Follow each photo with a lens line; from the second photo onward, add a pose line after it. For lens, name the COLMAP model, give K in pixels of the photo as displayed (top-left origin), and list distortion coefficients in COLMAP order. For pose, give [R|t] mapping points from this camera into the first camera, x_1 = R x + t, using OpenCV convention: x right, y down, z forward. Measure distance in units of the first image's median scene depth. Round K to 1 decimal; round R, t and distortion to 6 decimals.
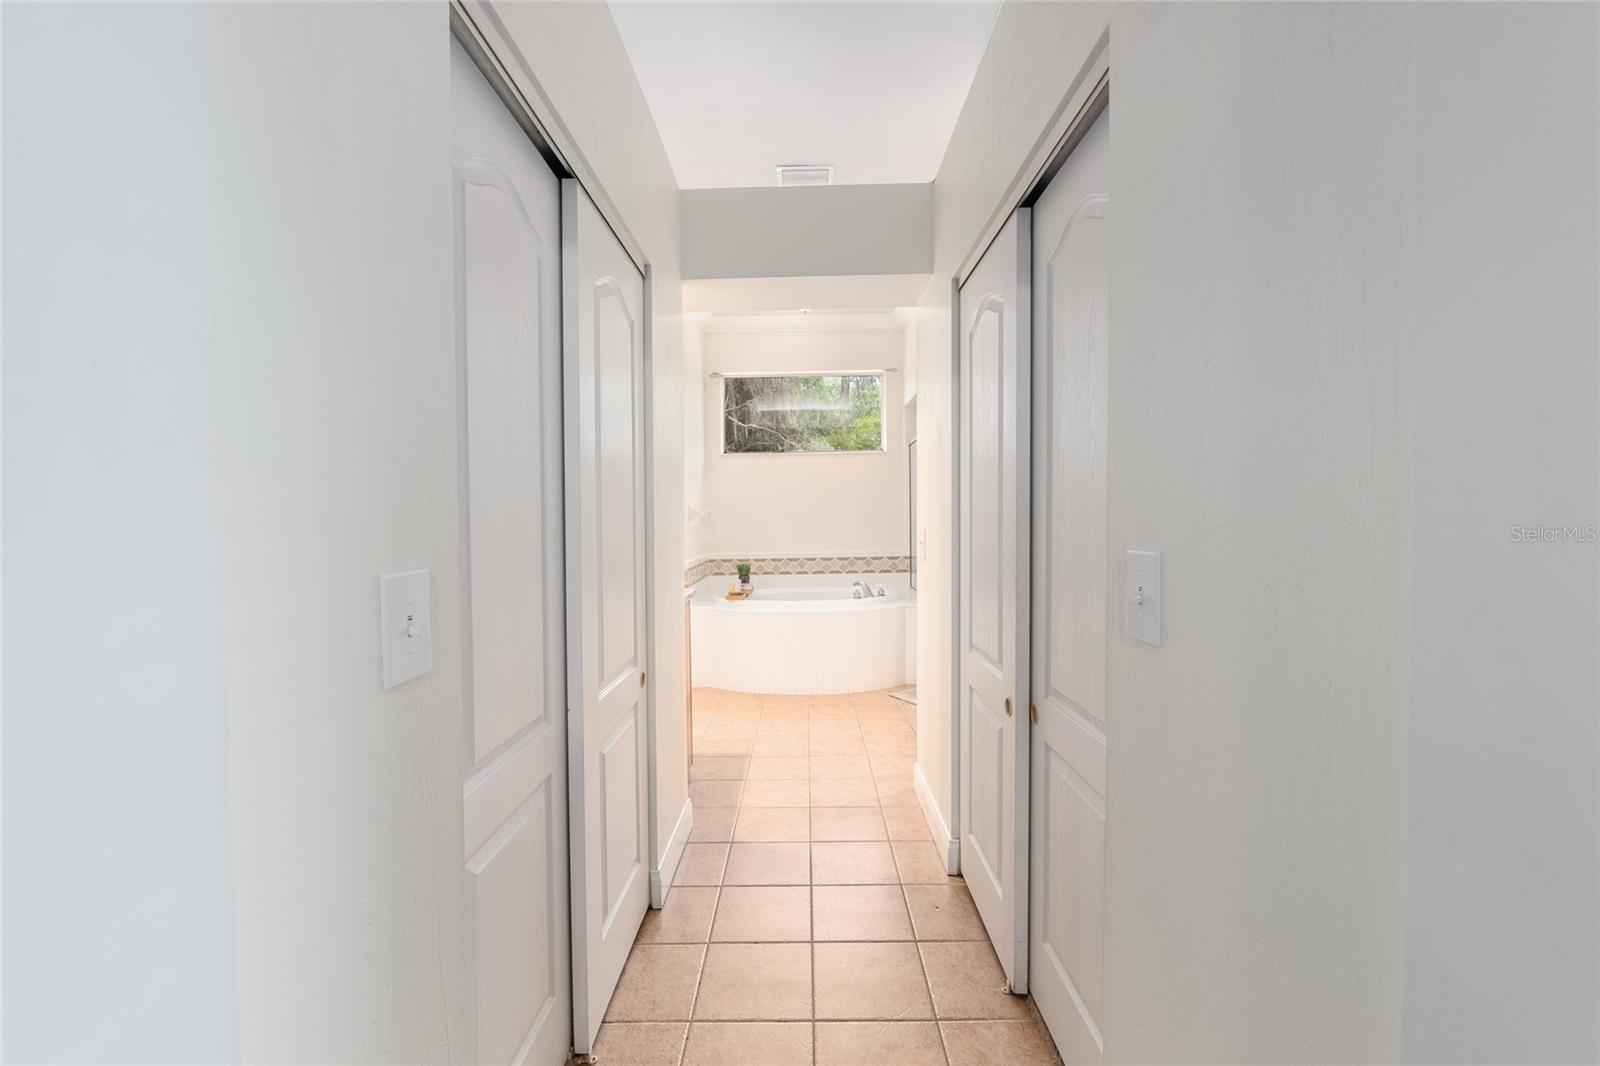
lens RADIAL K [[657.3, 0, 799.1], [0, 657.3, 532.7], [0, 0, 1]] dist [-0.010664, -0.000001]
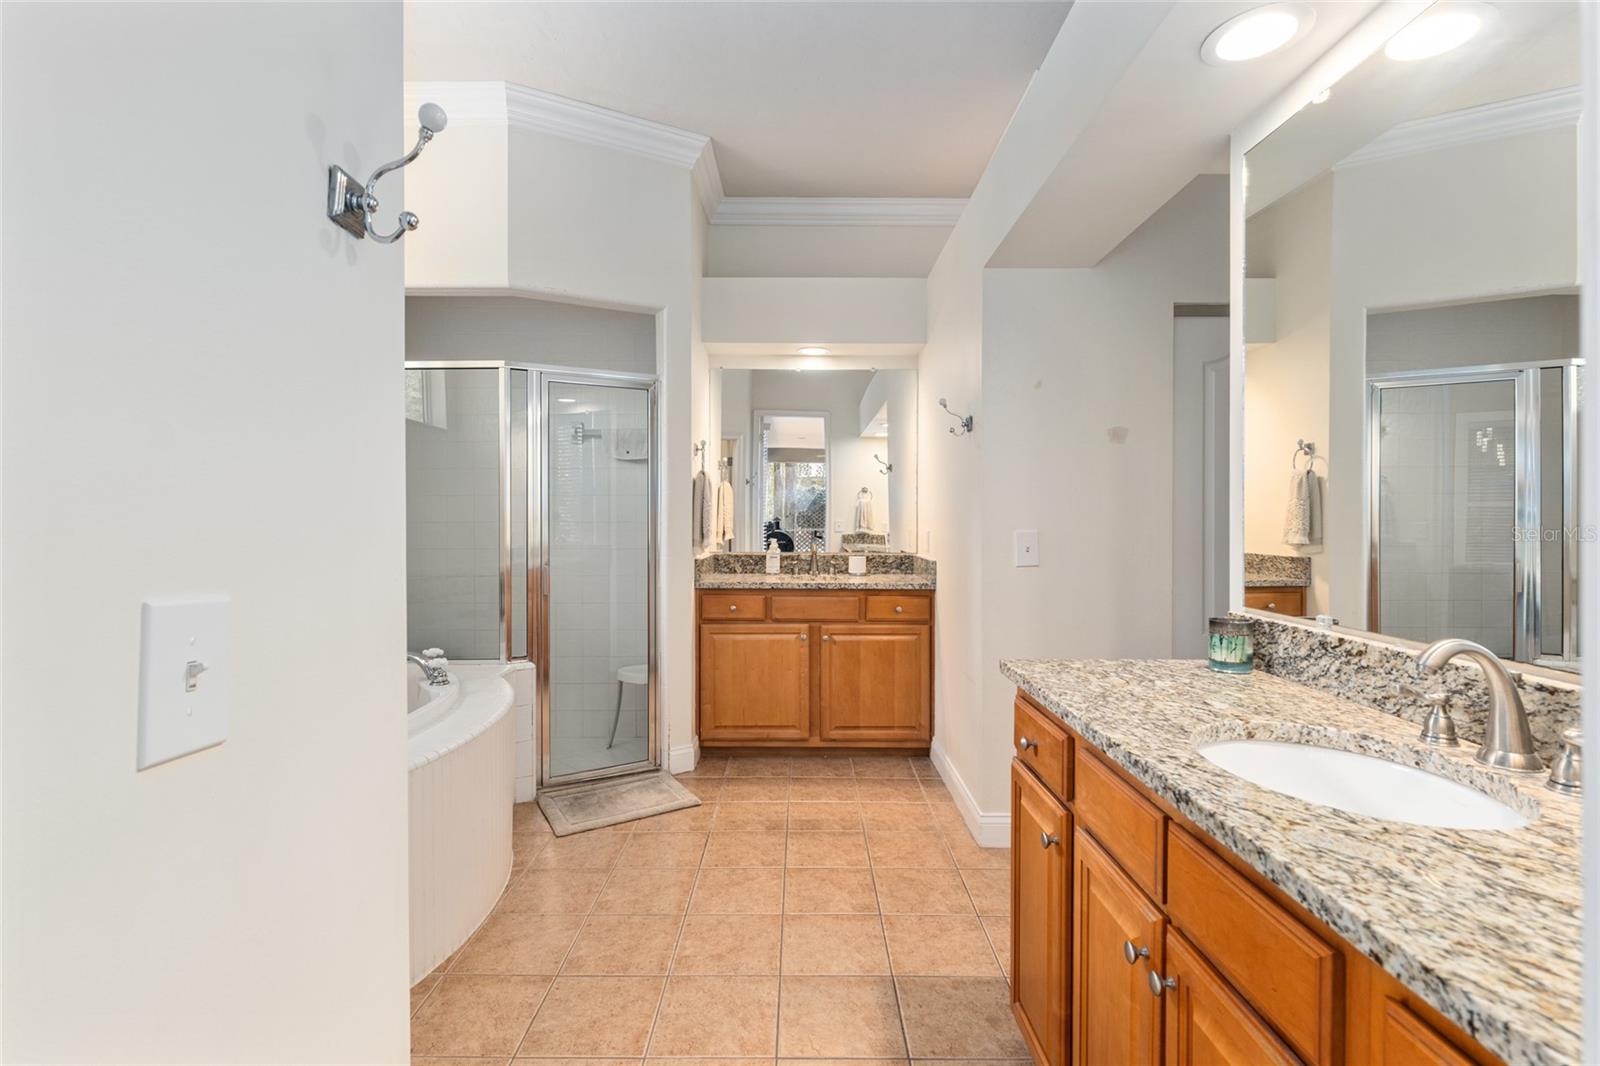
lens RADIAL K [[742.9, 0, 798.5], [0, 742.9, 529.0], [0, 0, 1]] dist [0.000820, 0.000484]
pose [[-0.006211, -0.005789, 0.999964, -0.373092], [0.021204, 0.999758, 0.005920, -0.009658], [-0.999756, 0.021240, -0.006087, 0.607046]]
